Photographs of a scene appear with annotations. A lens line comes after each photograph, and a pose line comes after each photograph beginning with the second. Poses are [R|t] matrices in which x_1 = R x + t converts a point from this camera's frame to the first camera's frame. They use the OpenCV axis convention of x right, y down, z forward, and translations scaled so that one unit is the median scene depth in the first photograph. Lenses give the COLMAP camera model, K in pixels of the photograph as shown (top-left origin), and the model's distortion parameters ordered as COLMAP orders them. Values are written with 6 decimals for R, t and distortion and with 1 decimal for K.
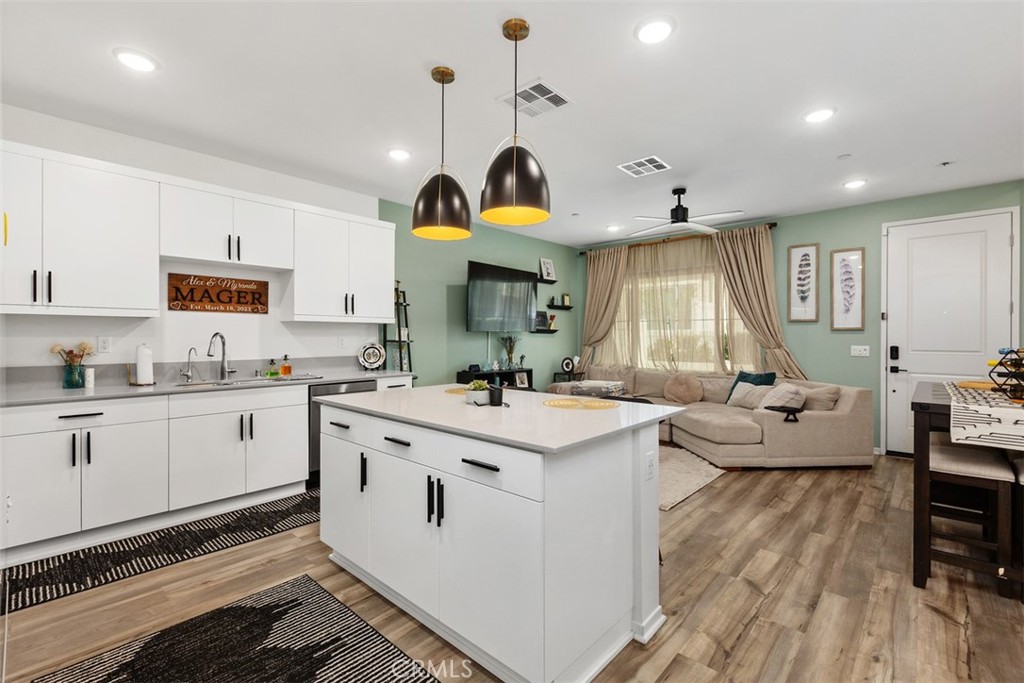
lens RADIAL K [[452.3, 0, 512.3], [0, 452.3, 337.4], [0, 0, 1]] dist [0.001173, -0.000561]
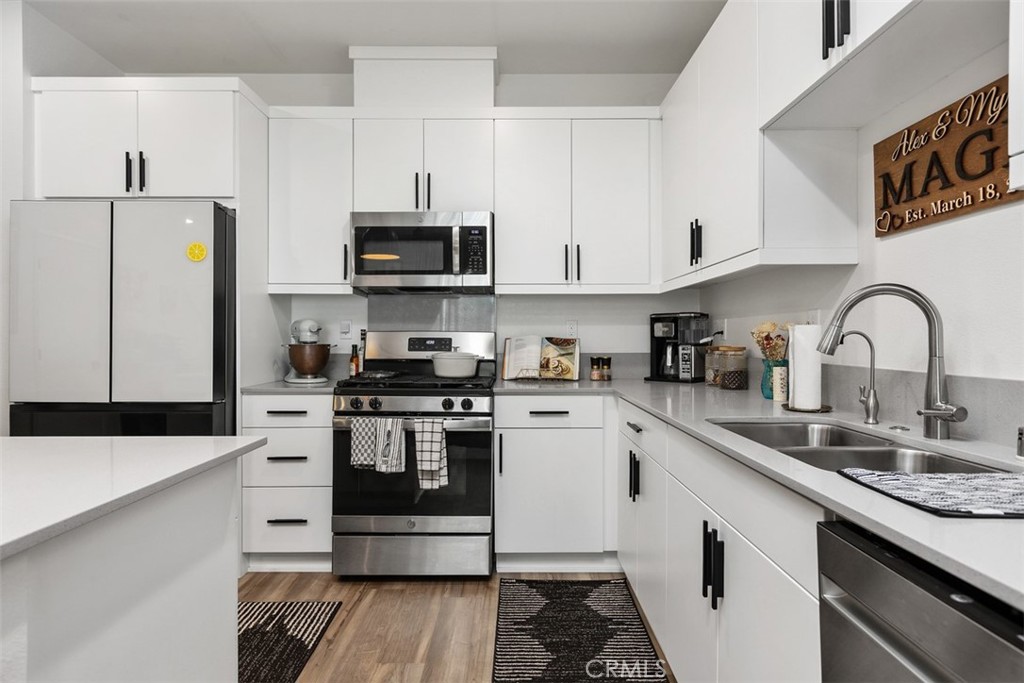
lens RADIAL K [[567.9, 0, 509.3], [0, 567.9, 336.9], [0, 0, 1]] dist [0.009317, -0.002947]
pose [[-0.736913, -0.002284, -0.675984, -0.168426], [-0.001830, 0.999997, -0.001384, 0.027541], [0.675985, 0.000217, -0.736915, 1.089418]]
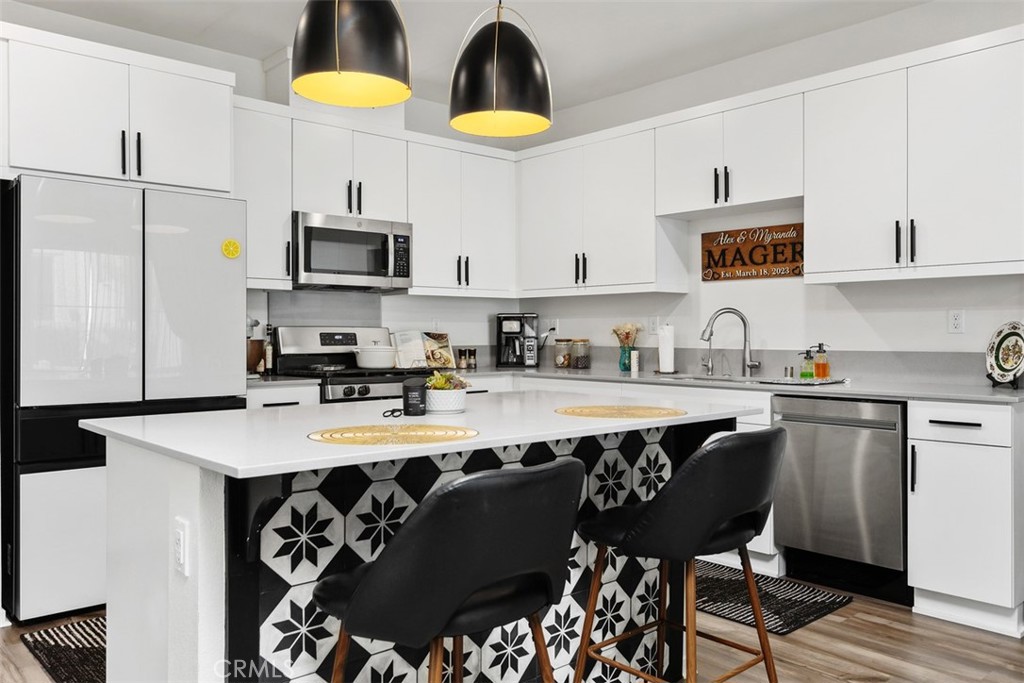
lens RADIAL K [[791.3, 0, 514.5], [0, 791.3, 338.7], [0, 0, 1]] dist [0.008483, -0.003612]
pose [[-0.094379, 0.006210, -0.995517, 0.592804], [-0.002025, 0.999977, 0.006430, 0.028626], [0.995534, 0.002623, -0.094365, 0.763183]]
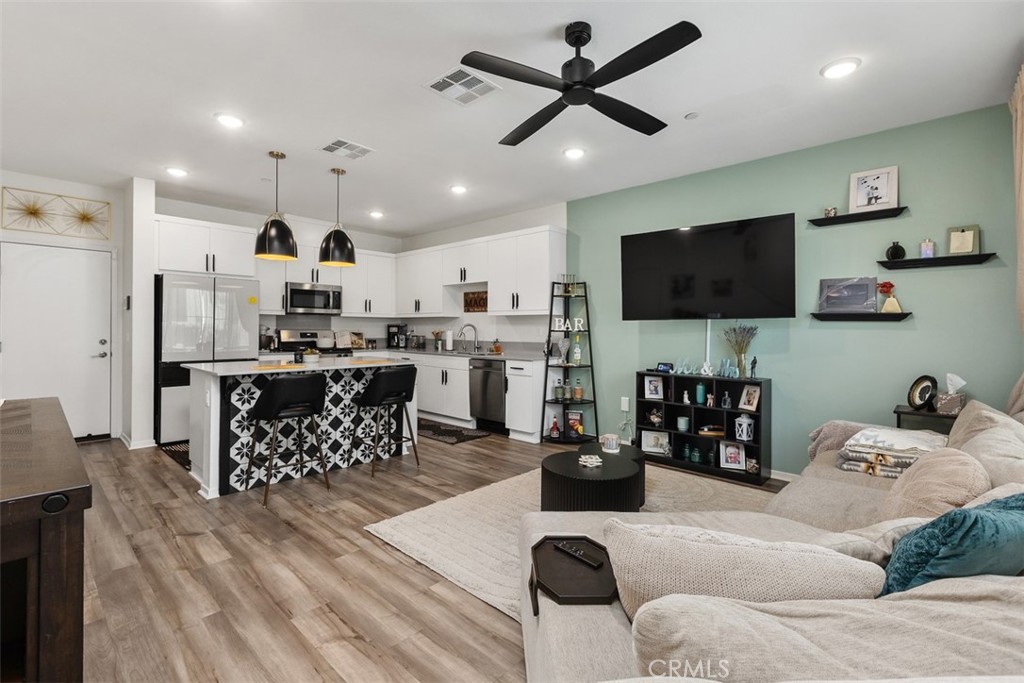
lens RADIAL K [[452.3, 0, 511.9], [0, 452.3, 327.9], [0, 0, 1]] dist [0.001173, -0.000561]
pose [[-0.004595, -0.002984, -0.999985, 1.061905], [-0.009516, 0.999950, -0.002940, 0.006990], [0.999944, 0.009502, -0.004624, 1.142236]]
